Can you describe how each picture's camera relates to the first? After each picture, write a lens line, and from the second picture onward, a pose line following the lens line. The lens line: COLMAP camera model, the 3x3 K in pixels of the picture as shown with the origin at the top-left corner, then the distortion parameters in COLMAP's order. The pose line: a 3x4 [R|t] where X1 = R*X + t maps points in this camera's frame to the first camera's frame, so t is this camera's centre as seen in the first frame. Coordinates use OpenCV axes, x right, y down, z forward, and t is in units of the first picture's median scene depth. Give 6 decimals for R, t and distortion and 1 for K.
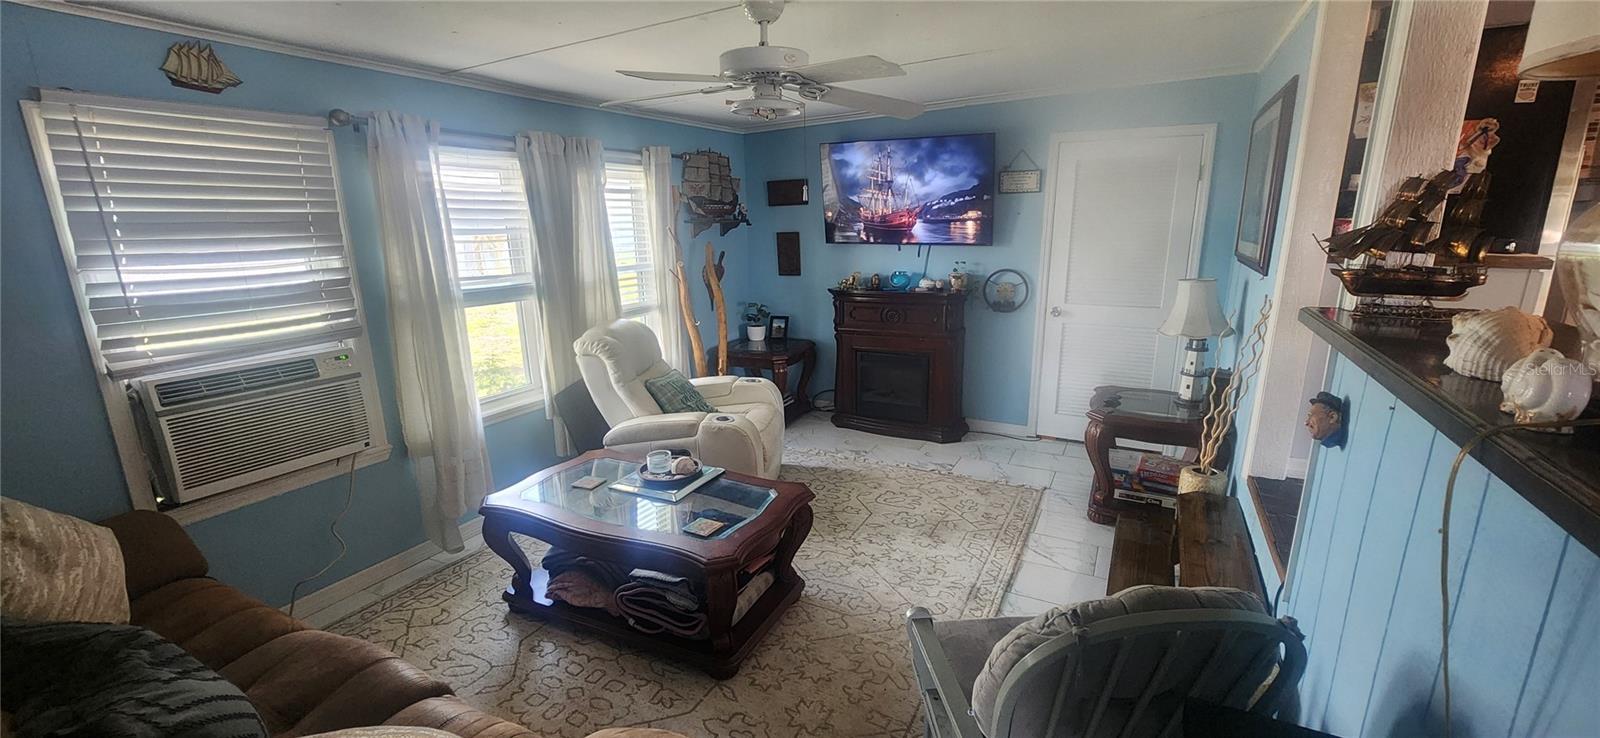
lens RADIAL K [[651.3, 0, 800.0], [0, 651.3, 369.0], [0, 0, 1]] dist [-0.001043, -0.000141]
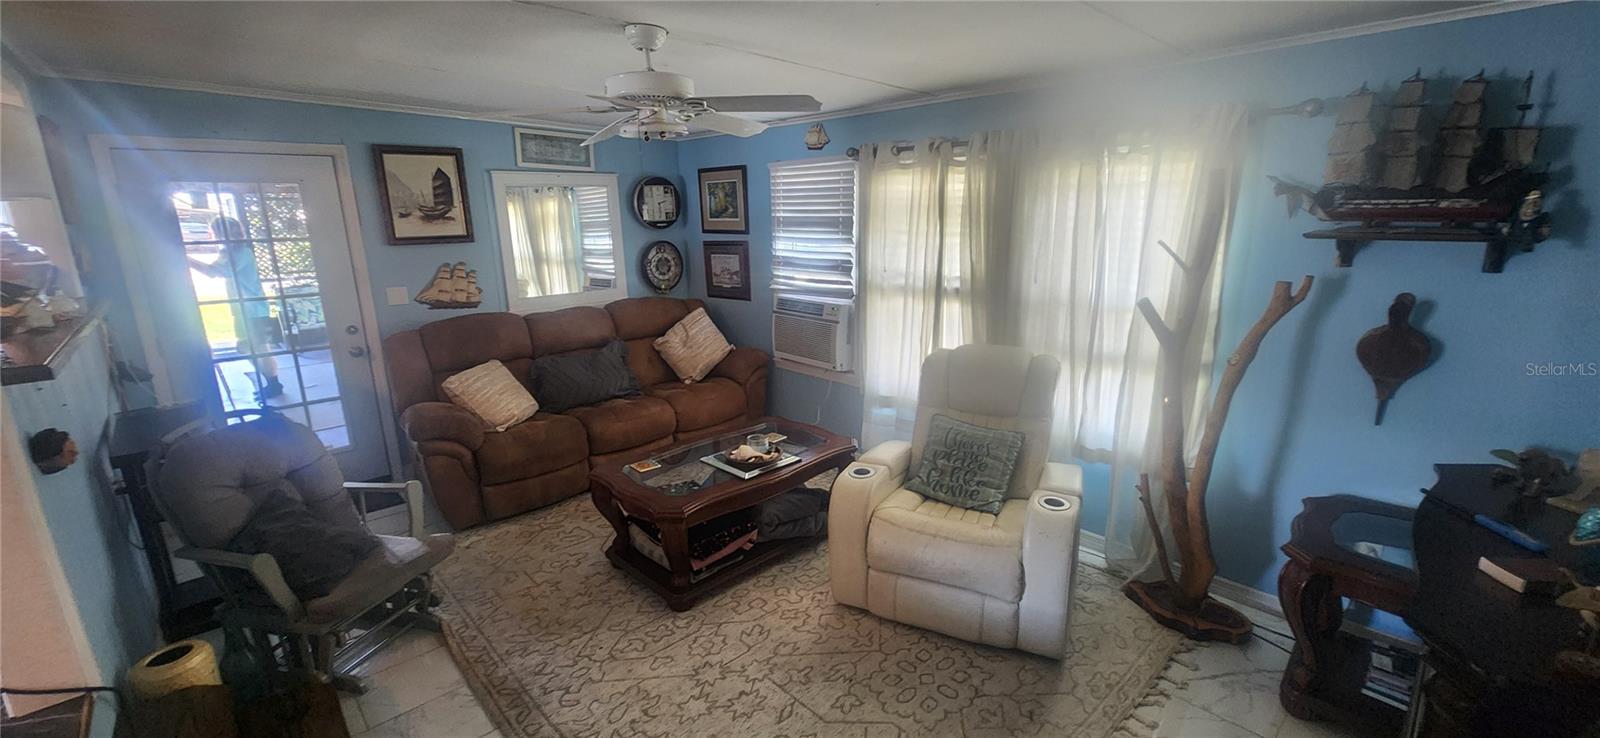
lens RADIAL K [[651.3, 0, 800.0], [0, 651.3, 369.0], [0, 0, 1]] dist [-0.001043, -0.000141]
pose [[-0.339947, 0.235612, -0.910452, 0.820382], [-0.199775, 0.927921, 0.314725, -0.375124], [0.918981, 0.288875, -0.268375, 1.443487]]
